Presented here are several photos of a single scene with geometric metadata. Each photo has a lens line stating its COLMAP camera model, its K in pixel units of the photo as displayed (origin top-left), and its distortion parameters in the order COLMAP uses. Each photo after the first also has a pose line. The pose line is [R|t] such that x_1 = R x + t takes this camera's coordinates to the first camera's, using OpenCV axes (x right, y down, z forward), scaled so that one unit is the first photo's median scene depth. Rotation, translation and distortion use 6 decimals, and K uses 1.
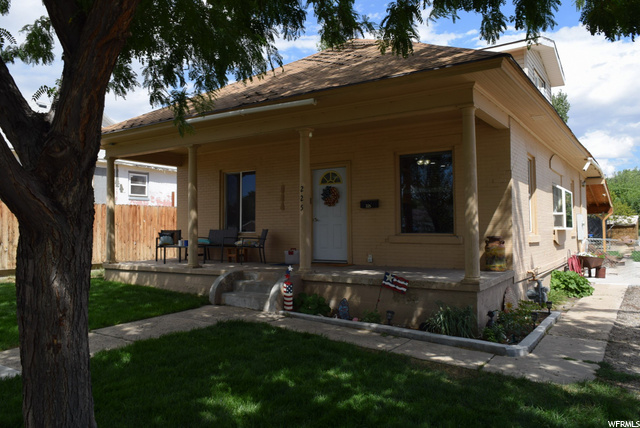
lens RADIAL K [[493.7, 0, 316.6], [0, 493.7, 211.5], [0, 0, 1]] dist [-0.011663, -0.017448]
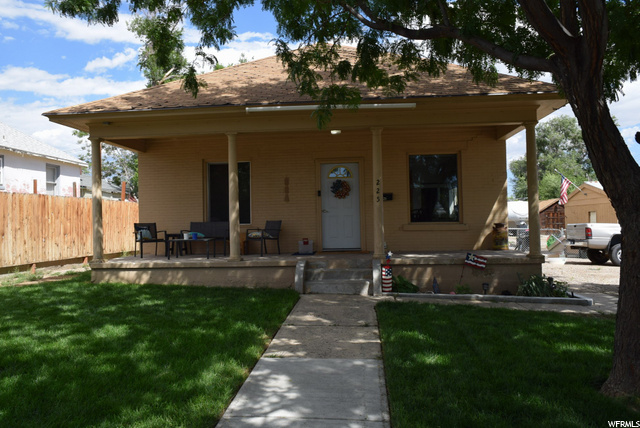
lens RADIAL K [[493.7, 0, 317.8], [0, 493.7, 215.7], [0, 0, 1]] dist [-0.011663, -0.017448]
pose [[0.879104, -0.004623, 0.476607, -0.671477], [-0.004872, 0.999814, 0.018684, 0.008827], [-0.476604, -0.018747, 0.878918, 0.093211]]
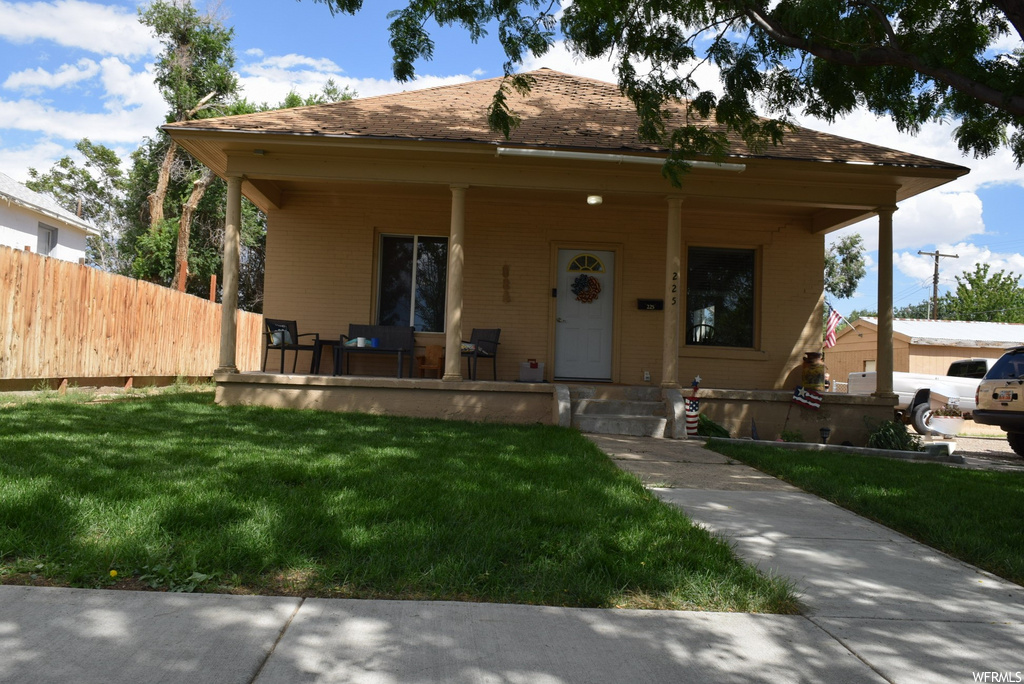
lens RADIAL K [[790.0, 0, 504.0], [0, 790.0, 347.6], [0, 0, 1]] dist [-0.011663, -0.017448]
pose [[0.797418, 0.056142, 0.600810, -0.950744], [-0.066484, 0.997775, -0.004996, 0.085477], [-0.599754, -0.035961, 0.799376, 0.190756]]
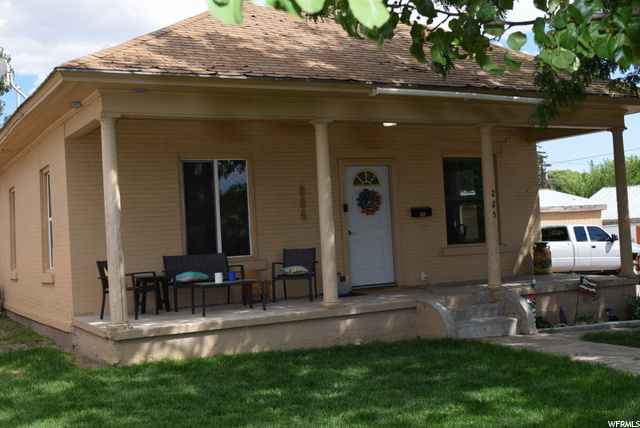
lens RADIAL K [[808.7, 0, 319.3], [0, 808.7, 212.4], [0, 0, 1]] dist [-0.012767, 0.000000]
pose [[0.463782, 0.007382, 0.885918, -1.429198], [0.015941, 0.999734, -0.016675, 0.006662], [-0.885806, 0.021856, 0.463541, 0.609768]]
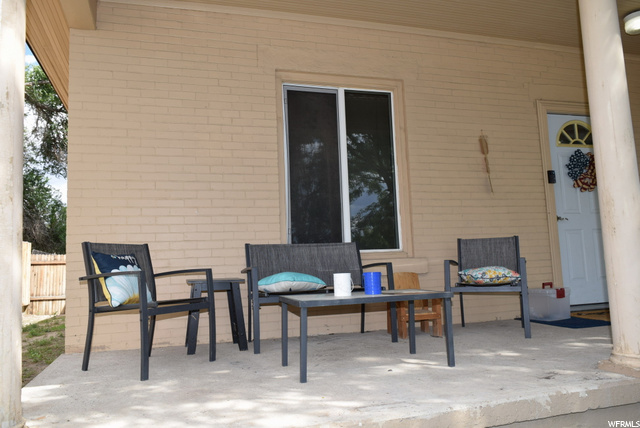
lens RADIAL K [[493.7, 0, 314.9], [0, 493.7, 211.1], [0, 0, 1]] dist [-0.011663, -0.017448]
pose [[0.627117, 0.072186, 0.775573, -0.646850], [0.003737, 0.995406, -0.095669, 0.068065], [-0.778916, 0.062894, 0.623966, 1.146865]]
